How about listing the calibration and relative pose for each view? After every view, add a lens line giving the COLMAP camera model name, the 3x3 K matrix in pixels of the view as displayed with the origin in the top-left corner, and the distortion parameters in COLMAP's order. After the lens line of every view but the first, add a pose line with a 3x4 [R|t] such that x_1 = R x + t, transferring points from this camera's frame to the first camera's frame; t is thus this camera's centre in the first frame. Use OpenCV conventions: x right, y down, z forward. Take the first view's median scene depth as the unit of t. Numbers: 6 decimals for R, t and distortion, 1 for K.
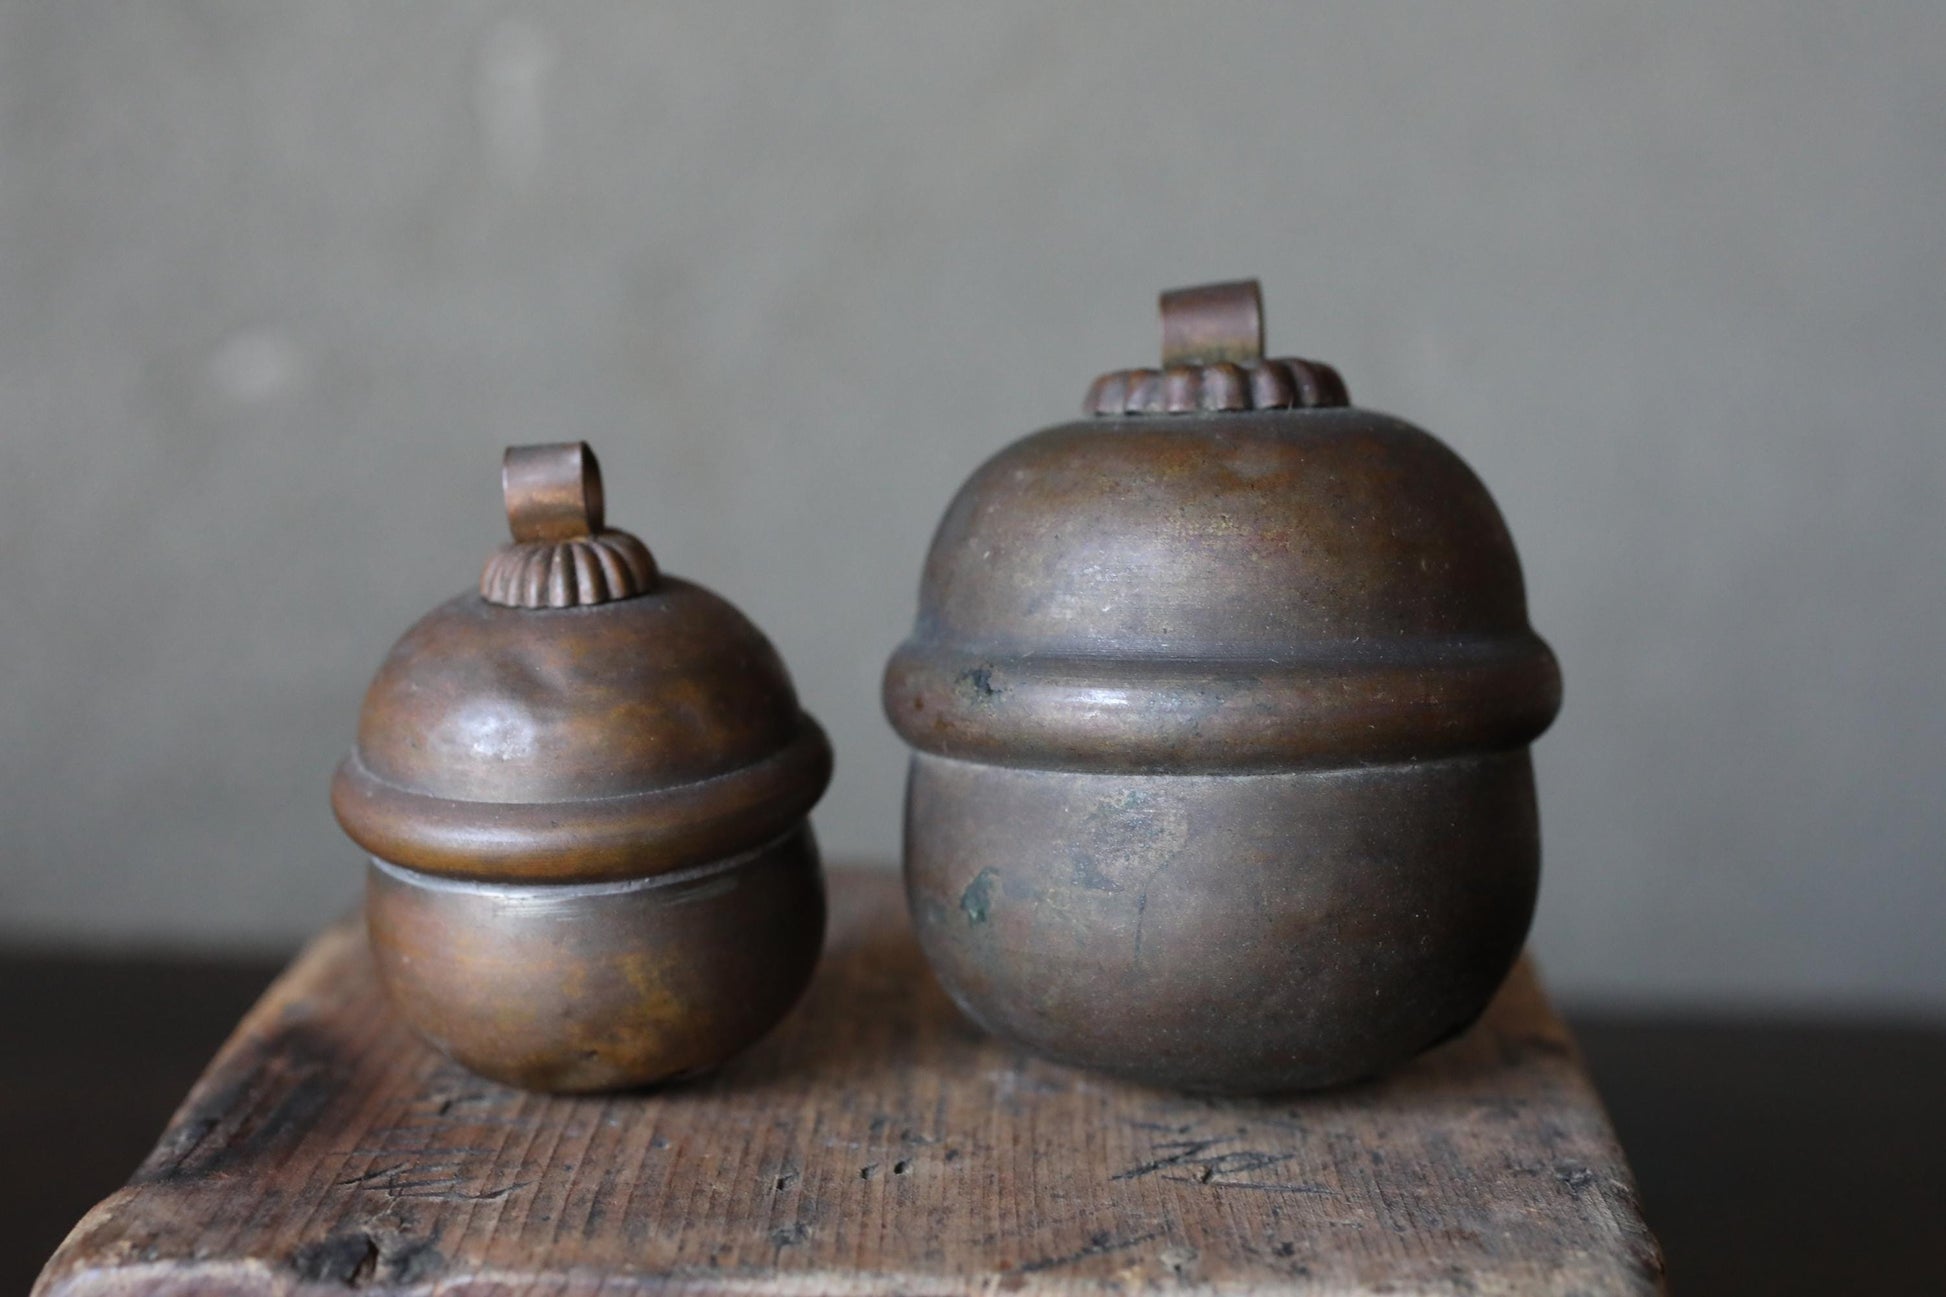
lens RADIAL K [[3530.7, 0, 986.2], [0, 3530.7, 609.4], [0, 0, 1]] dist [-0.024240, 0.482784]
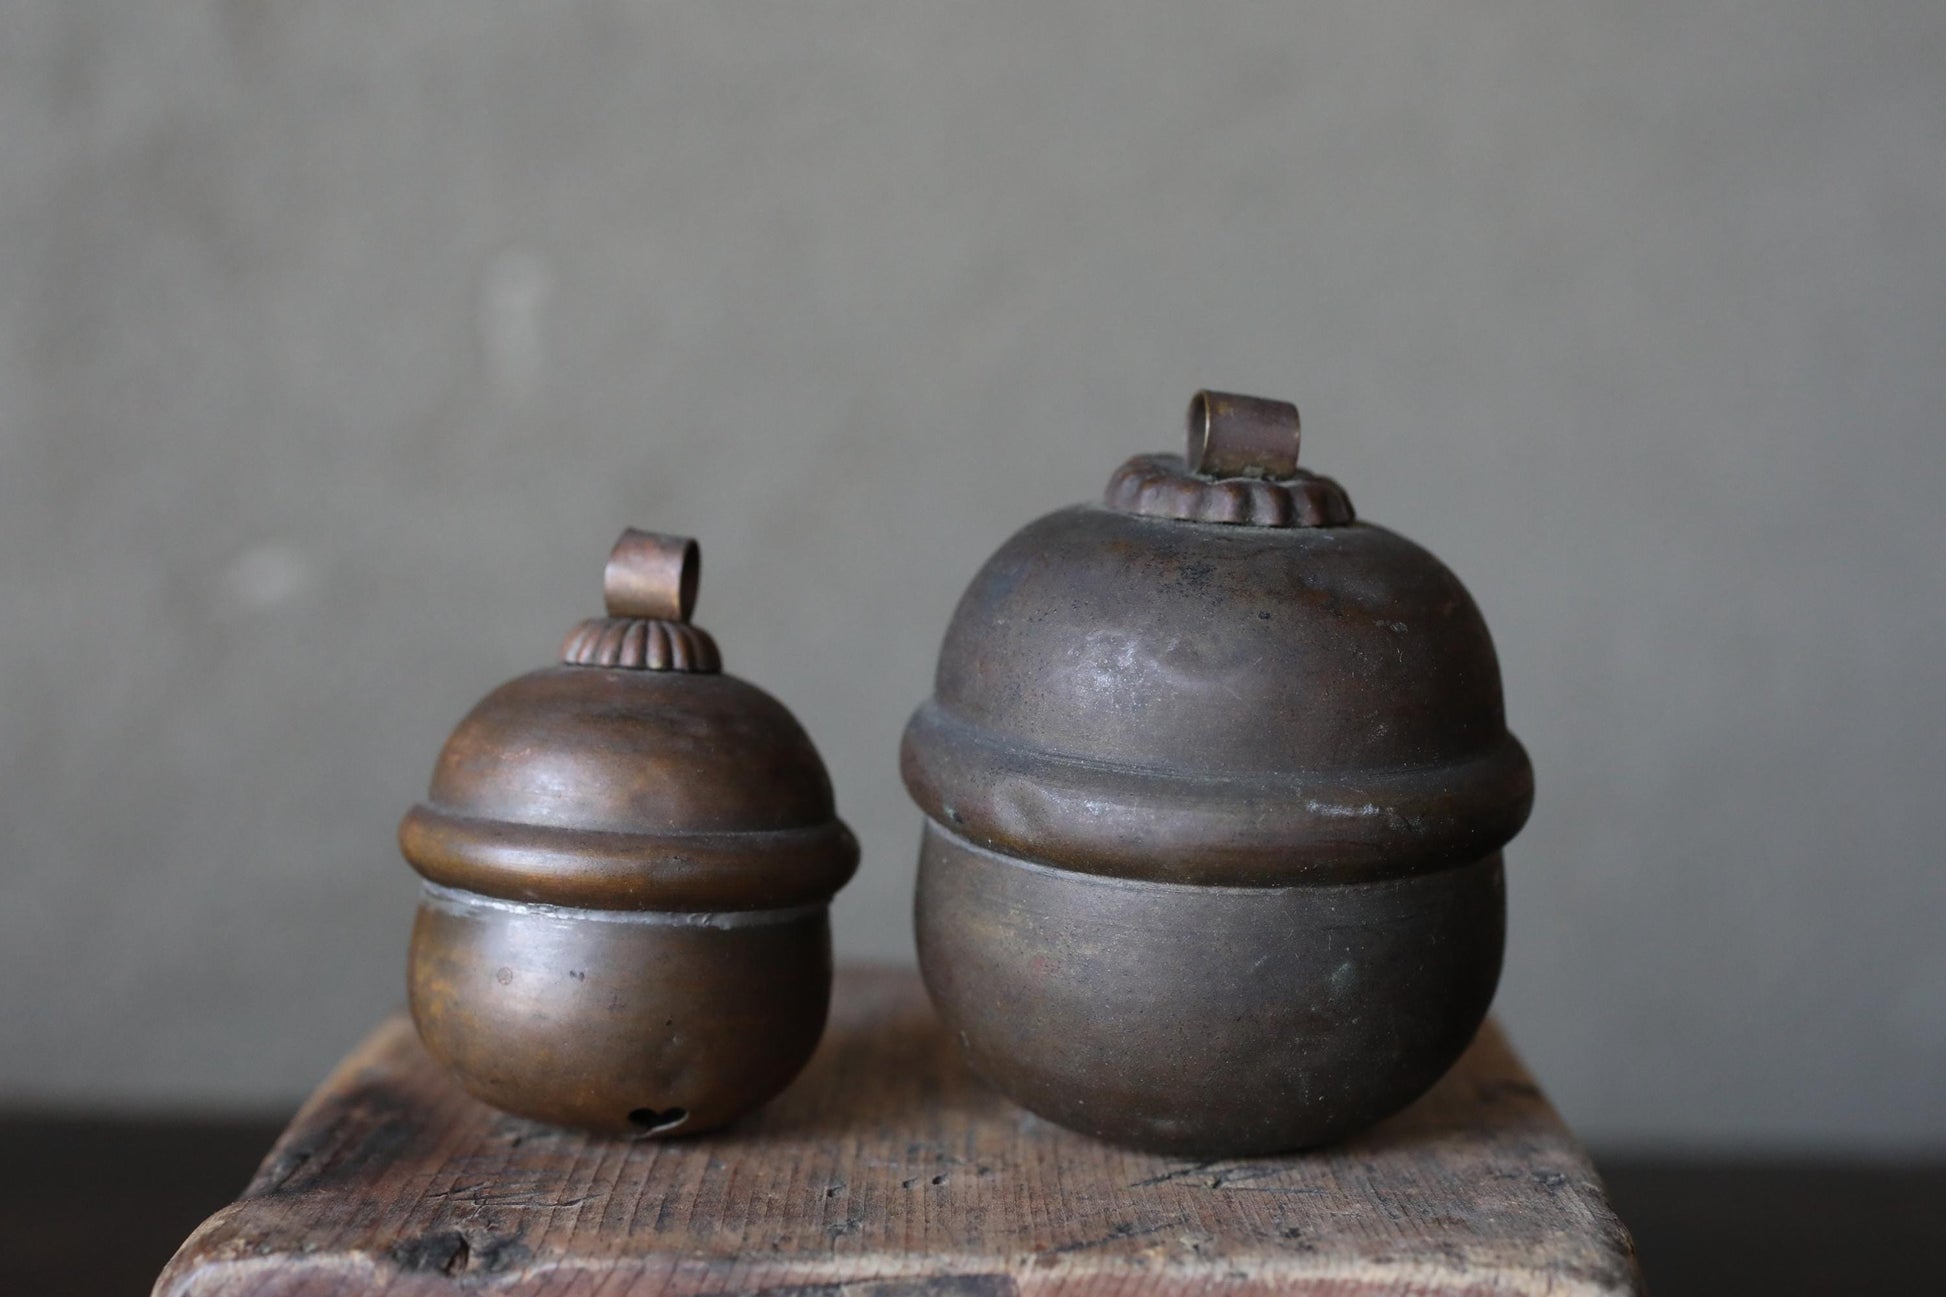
lens RADIAL K [[3530.7, 0, 986.2], [0, 3530.7, 609.4], [0, 0, 1]] dist [-0.024240, 0.482784]
pose [[0.999733, -0.012526, 0.019425, -0.029210], [0.014221, 0.995869, -0.089684, 0.082531], [-0.018221, 0.089937, 0.995781, -0.112525]]
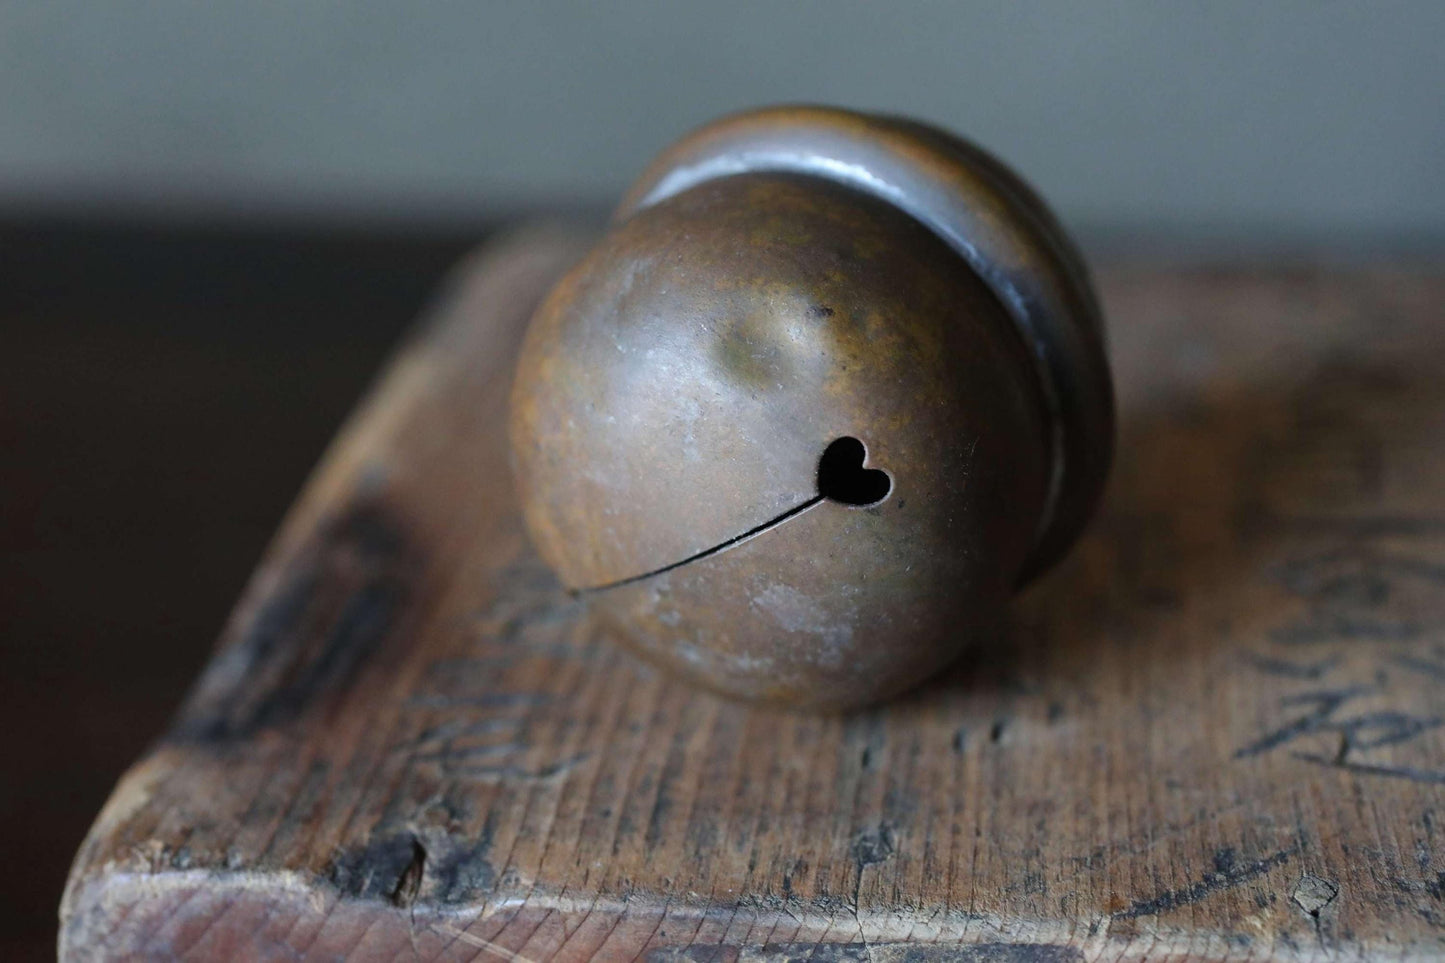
lens RADIAL K [[2730.6, 0, 704.2], [0, 2730.6, 481.9], [0, 0, 1]] dist [0.016755, 0.519962]
pose [[0.991224, 0.014347, -0.131411, -0.007898], [0.023325, 0.959514, 0.280694, -0.106200], [0.130118, -0.281296, 0.950759, 0.350070]]
